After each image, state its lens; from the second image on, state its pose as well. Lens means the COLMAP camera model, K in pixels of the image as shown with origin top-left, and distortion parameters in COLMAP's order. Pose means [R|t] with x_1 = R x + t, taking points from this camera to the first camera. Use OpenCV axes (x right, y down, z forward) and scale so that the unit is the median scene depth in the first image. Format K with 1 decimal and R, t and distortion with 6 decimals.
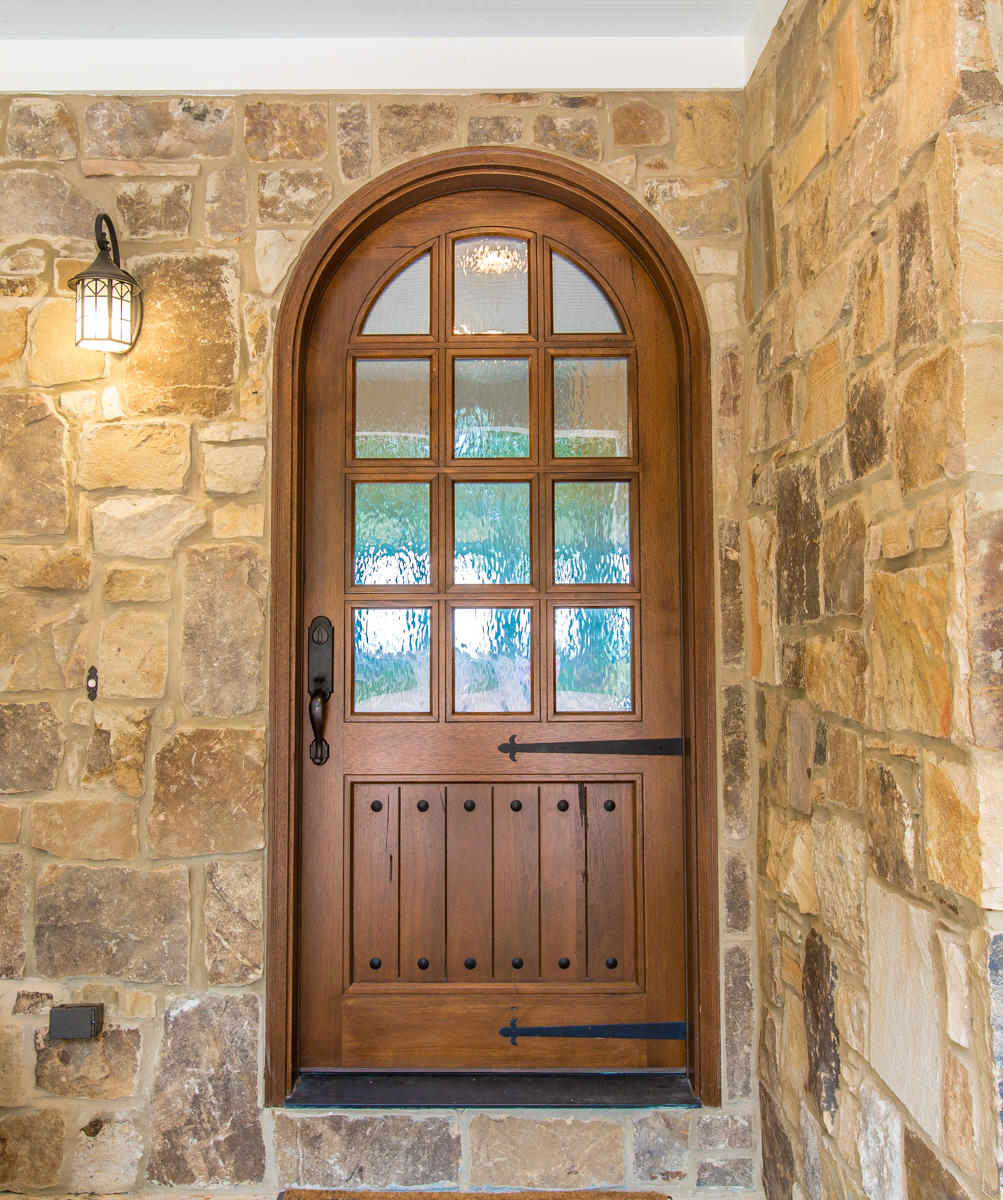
lens RADIAL K [[1130.9, 0, 501.4], [0, 1130.9, 550.1], [0, 0, 1]] dist [0.002772, -0.004275]
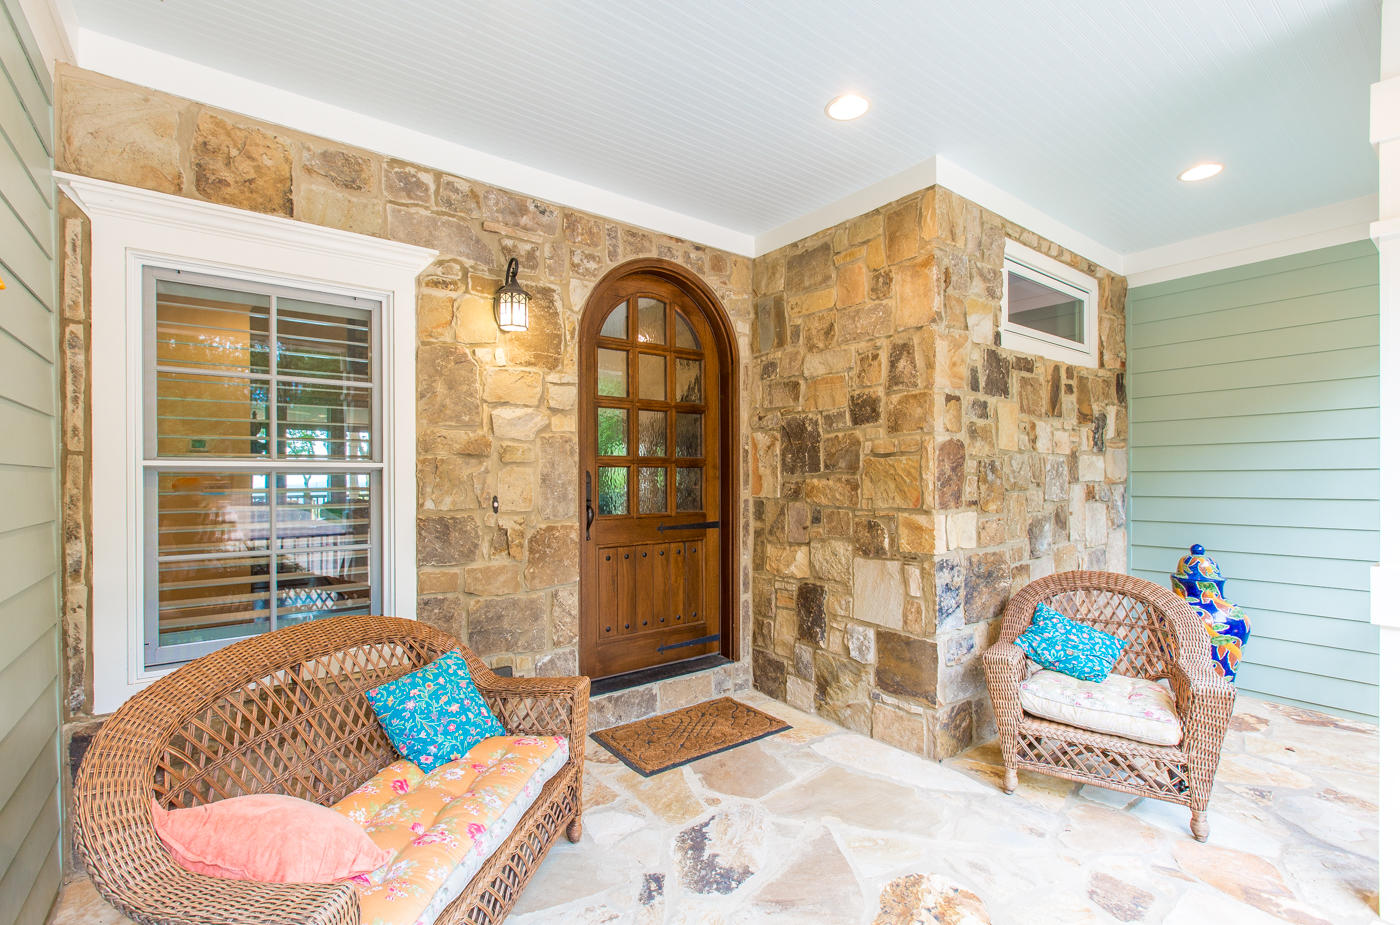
lens RADIAL K [[629.5, 0, 700.1], [0, 629.5, 478.5], [0, 0, 1]] dist [-0.000005, 0.000009]
pose [[0.790442, -0.001055, 0.612536, -0.731460], [-0.041687, 0.997587, 0.055513, 0.000392], [-0.611116, -0.069415, 0.788491, -0.046900]]
